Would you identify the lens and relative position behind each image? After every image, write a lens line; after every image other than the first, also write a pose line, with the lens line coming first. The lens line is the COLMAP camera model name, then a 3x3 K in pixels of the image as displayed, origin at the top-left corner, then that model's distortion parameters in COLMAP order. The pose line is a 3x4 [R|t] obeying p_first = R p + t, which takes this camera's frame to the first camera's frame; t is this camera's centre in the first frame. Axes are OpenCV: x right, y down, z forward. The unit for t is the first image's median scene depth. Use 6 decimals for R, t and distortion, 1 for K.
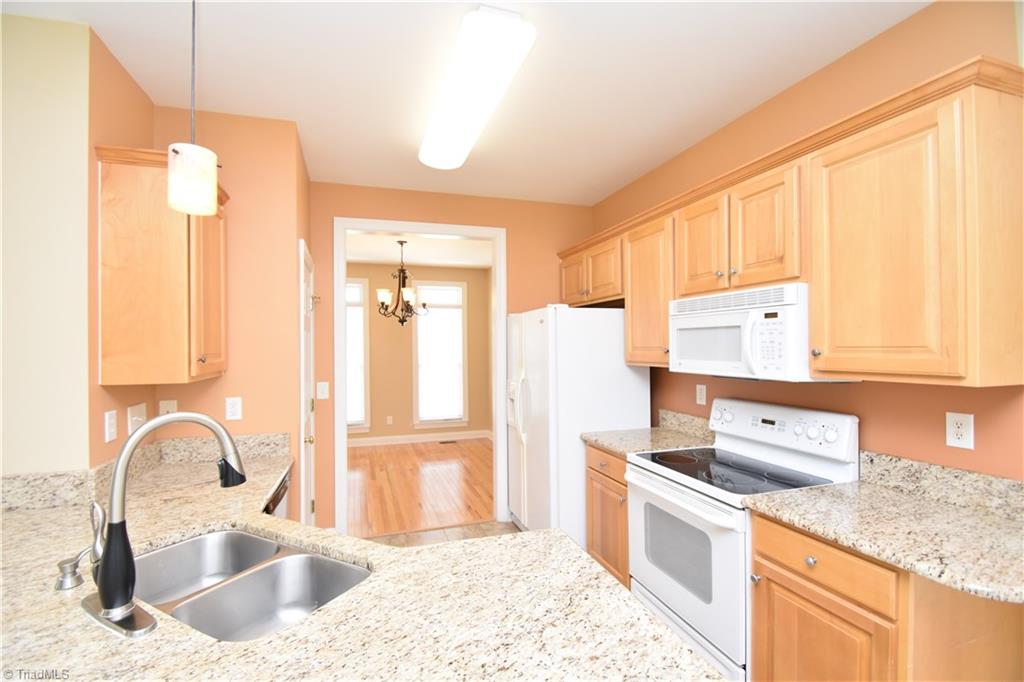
lens RADIAL K [[448.7, 0, 496.9], [0, 448.7, 345.6], [0, 0, 1]] dist [0.014034, -0.015880]
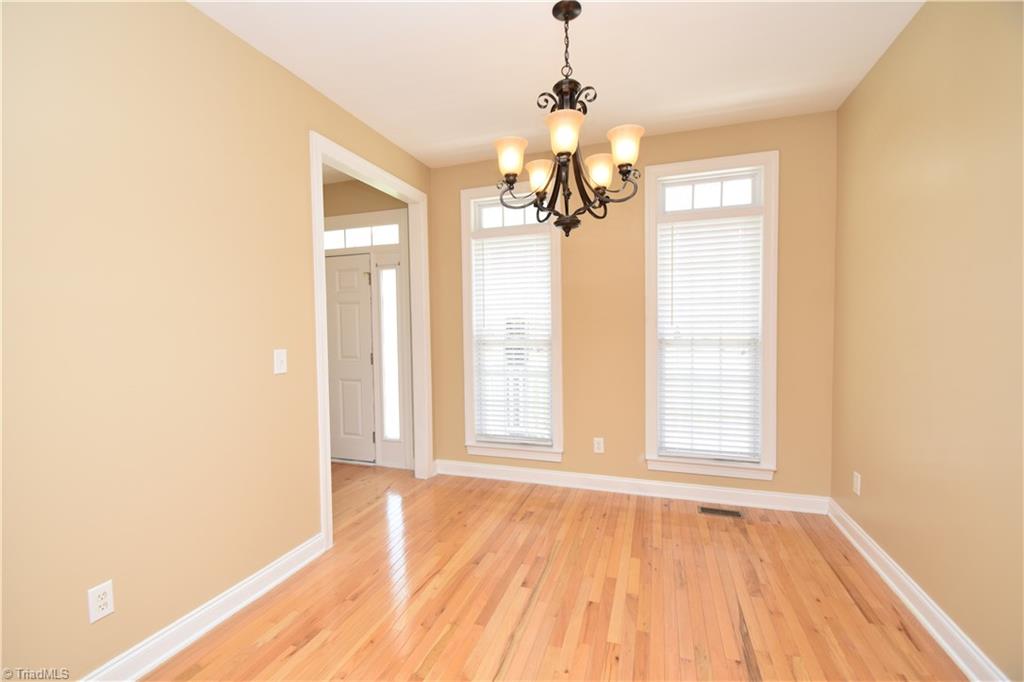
lens RADIAL K [[448.7, 0, 496.9], [0, 448.7, 345.6], [0, 0, 1]] dist [0.014034, -0.015880]
pose [[0.799087, 0.020005, -0.600883, -0.063582], [0.010560, 0.998825, 0.047296, 0.075270], [0.601123, -0.044139, 0.797937, 1.603653]]
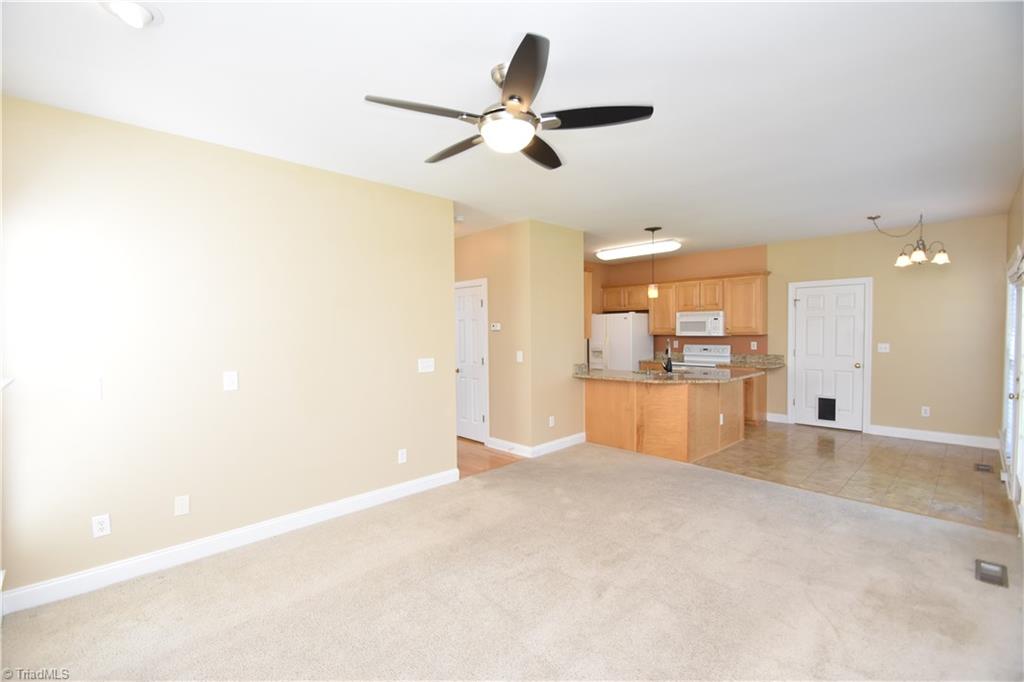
lens RADIAL K [[448.7, 0, 496.9], [0, 448.7, 345.6], [0, 0, 1]] dist [0.014034, -0.015880]
pose [[0.900420, -0.021530, 0.434489, -2.350112], [0.005780, 0.999278, 0.037538, 0.003121], [-0.434984, -0.031288, 0.899894, -1.408138]]
